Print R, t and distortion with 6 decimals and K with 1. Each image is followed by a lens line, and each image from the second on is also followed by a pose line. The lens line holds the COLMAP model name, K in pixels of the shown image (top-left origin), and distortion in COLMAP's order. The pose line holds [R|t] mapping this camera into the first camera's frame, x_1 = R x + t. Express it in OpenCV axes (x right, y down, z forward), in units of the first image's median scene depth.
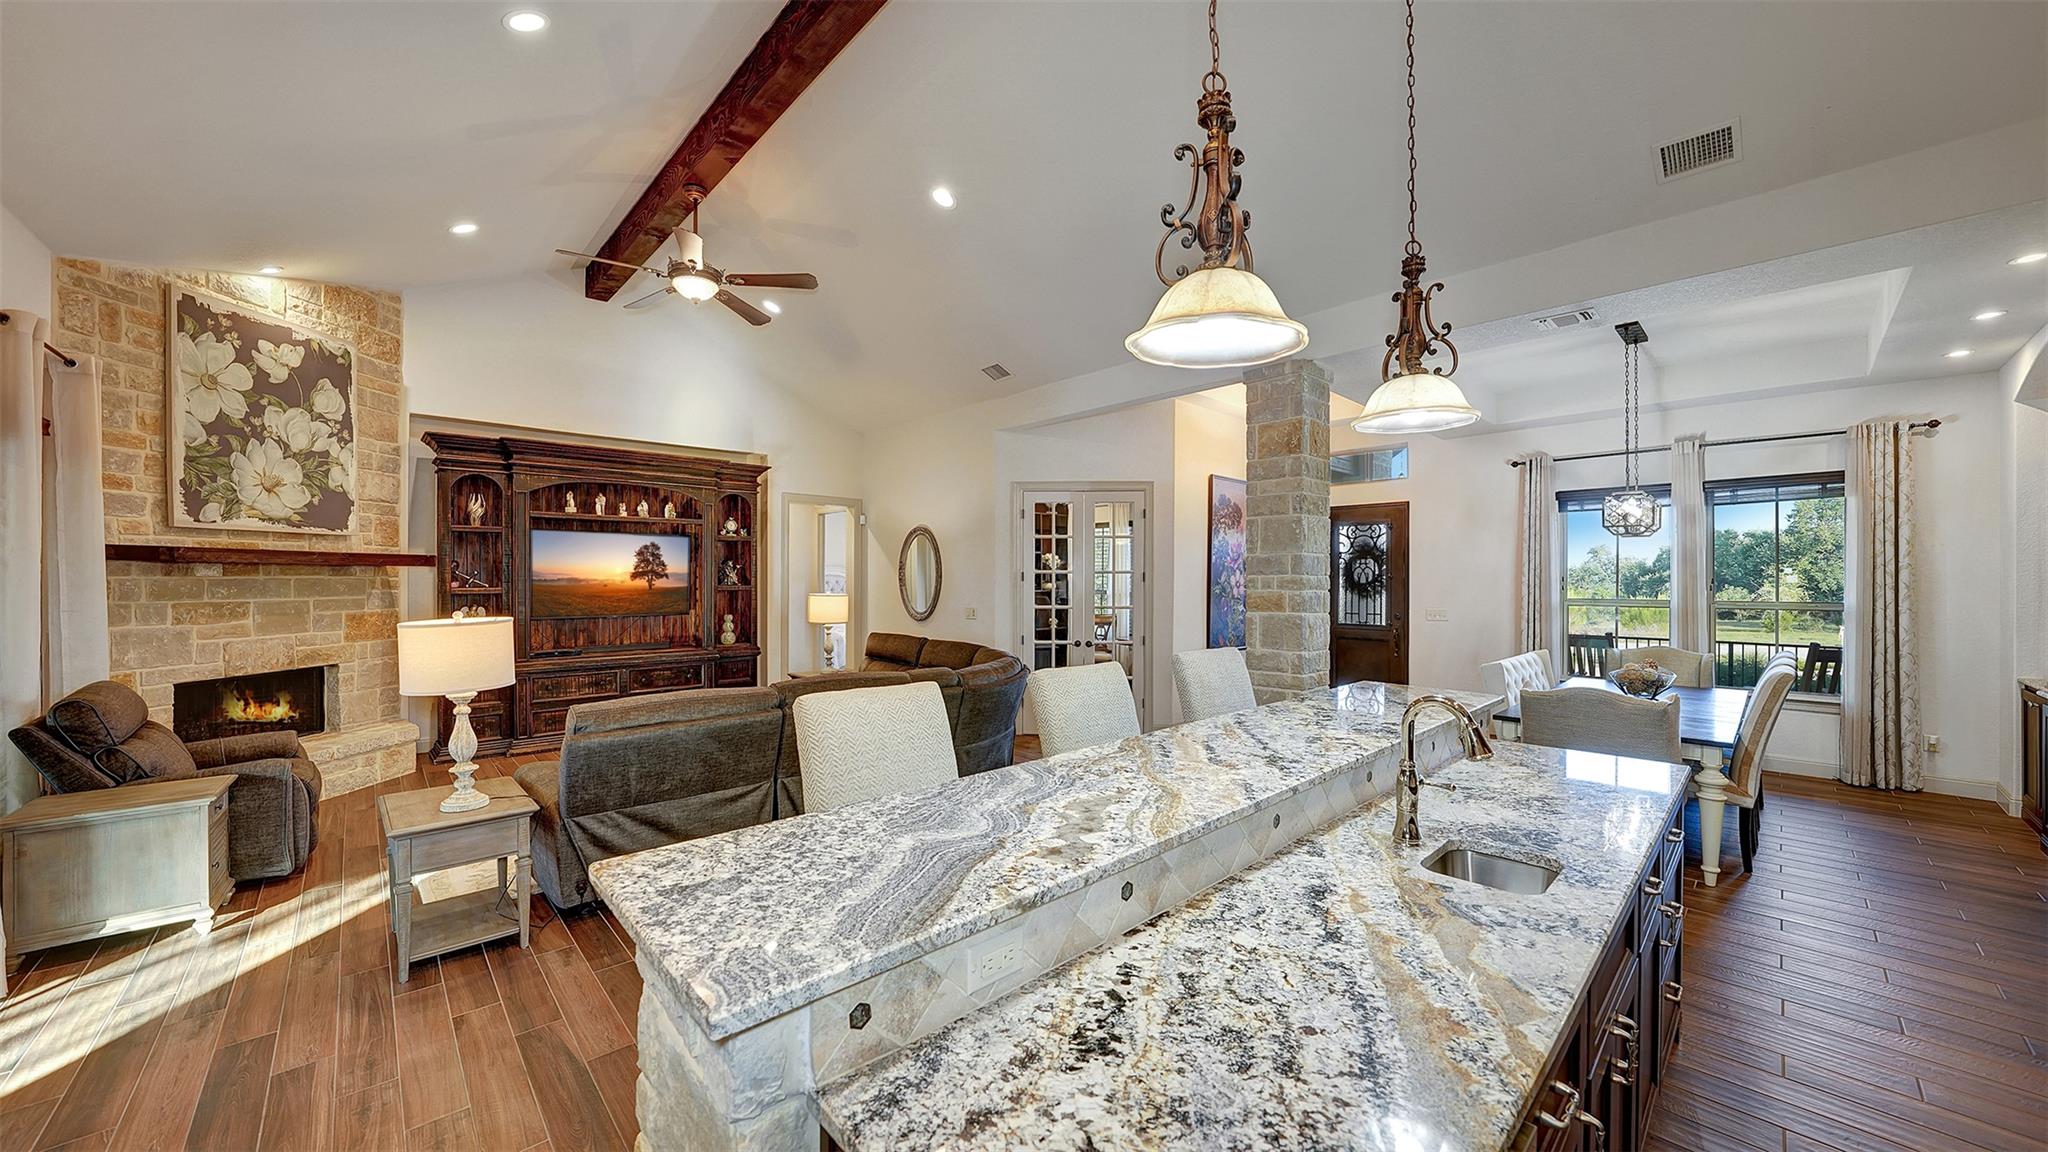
lens RADIAL K [[722.8, 0, 1022.2], [0, 722.8, 584.0], [0, 0, 1]] dist [-0.022921, 0.003316]
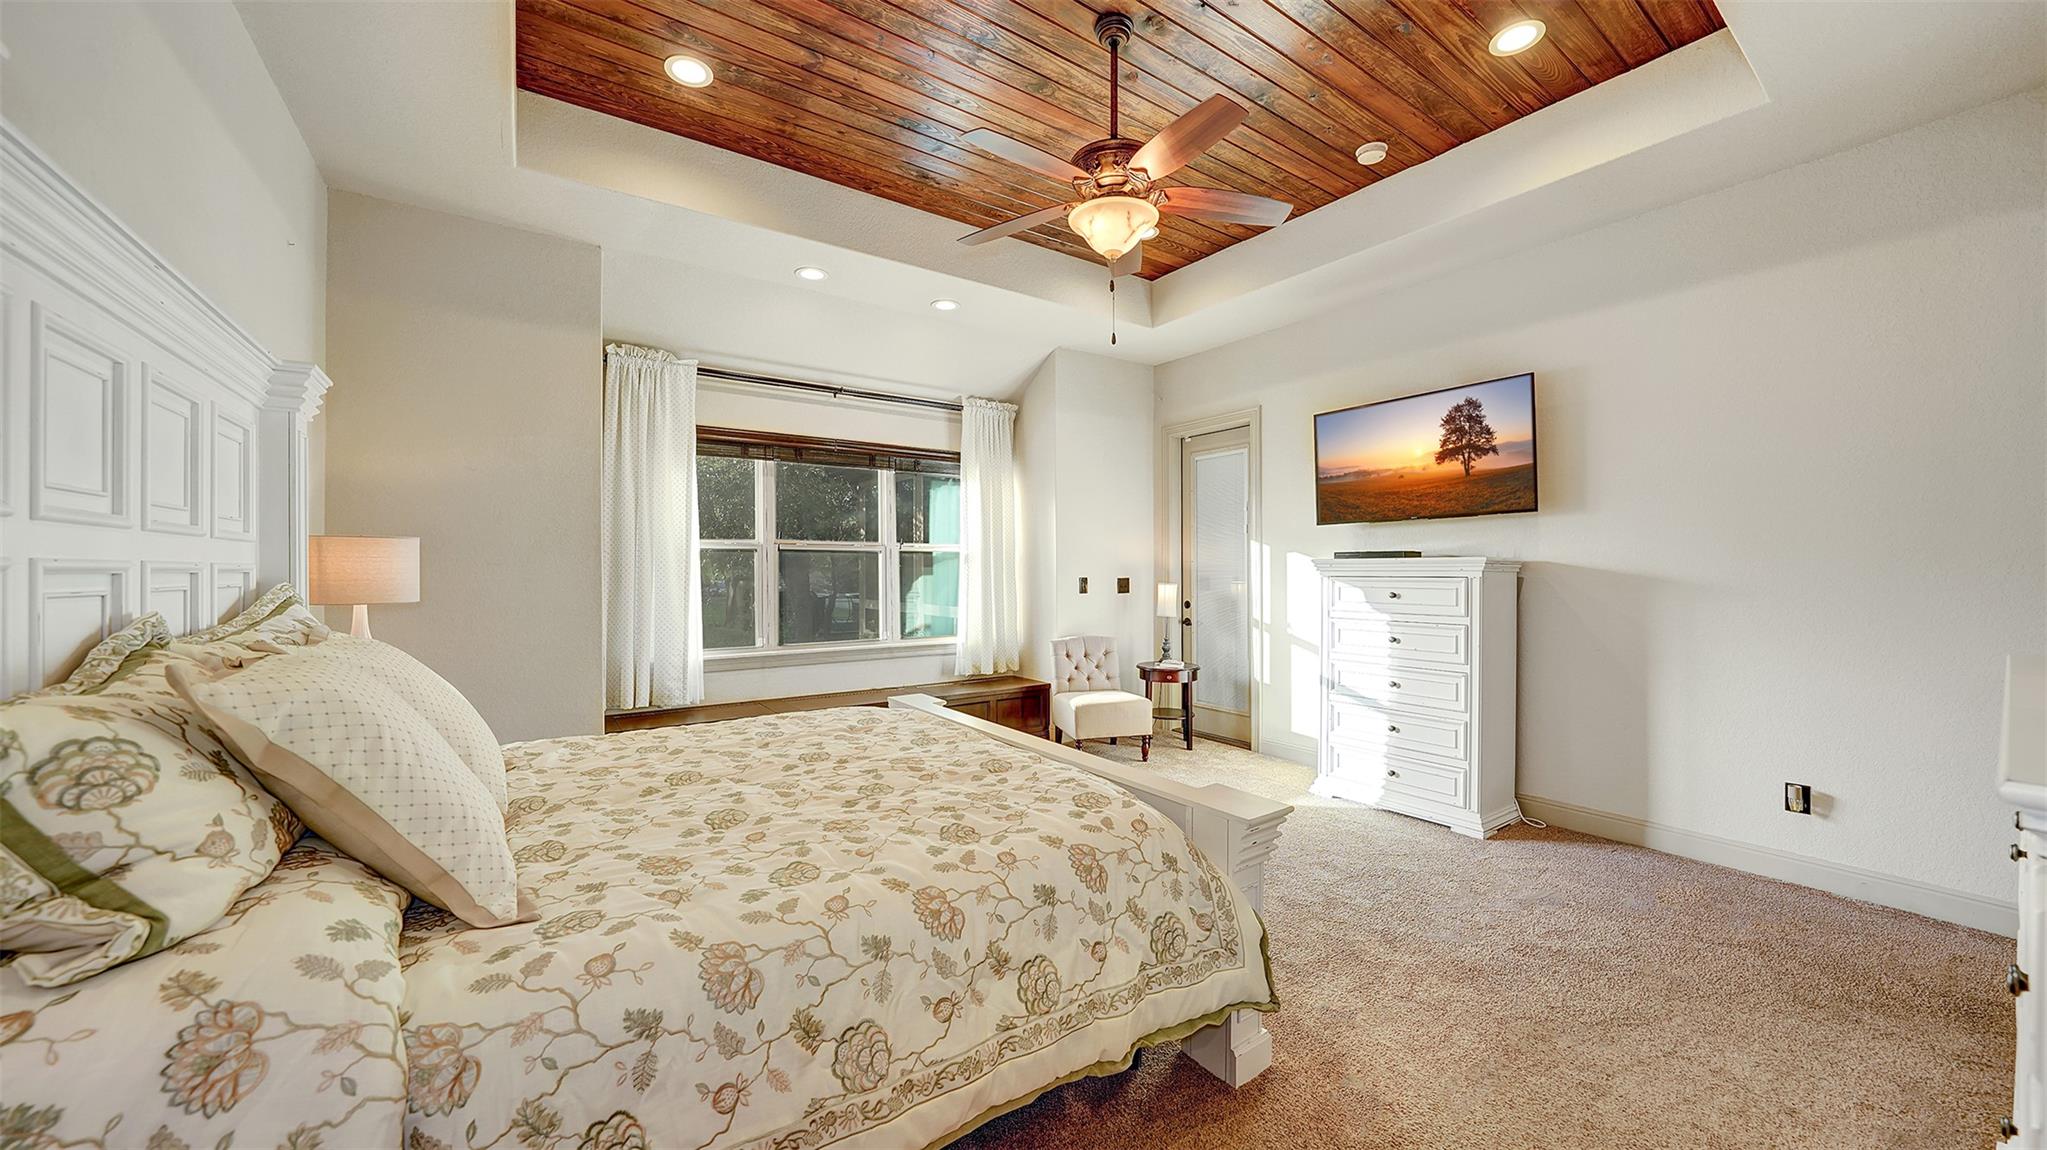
lens RADIAL K [[722.4, 0, 1025.8], [0, 722.4, 578.9], [0, 0, 1]] dist [-0.022921, 0.003316]
pose [[-0.146881, 0.005406, -0.989139, 0.207224], [-0.004313, 0.999972, 0.006106, 0.134254], [0.989145, 0.005163, -0.146854, 1.017186]]
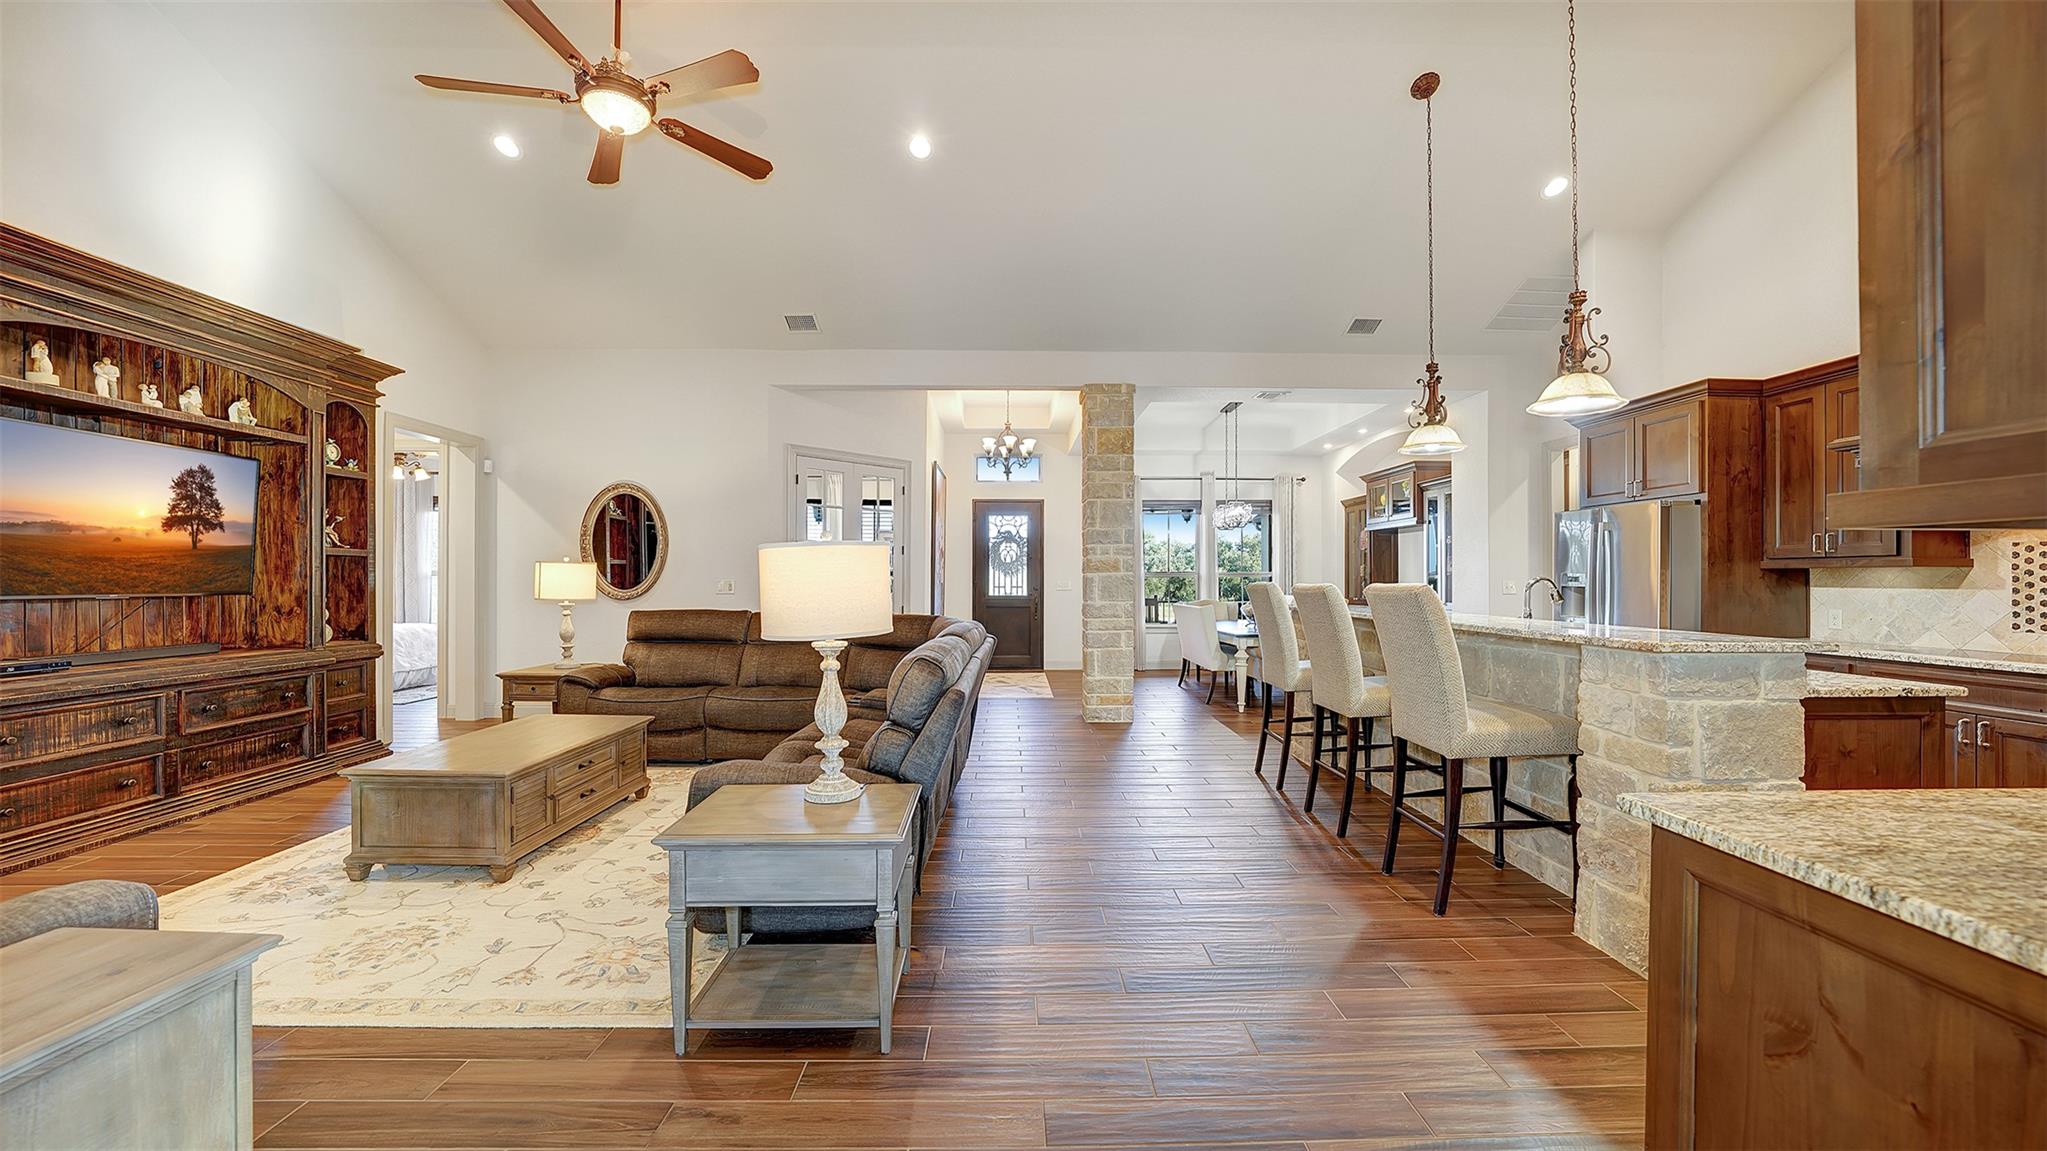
lens RADIAL K [[722.4, 0, 1019.3], [0, 722.4, 596.5], [0, 0, 1]] dist [-0.022921, 0.003316]
pose [[0.671737, -0.017996, 0.740571, -0.701841], [0.005855, 0.999803, 0.018984, 0.053833], [-0.740767, -0.008416, 0.671709, 0.226139]]
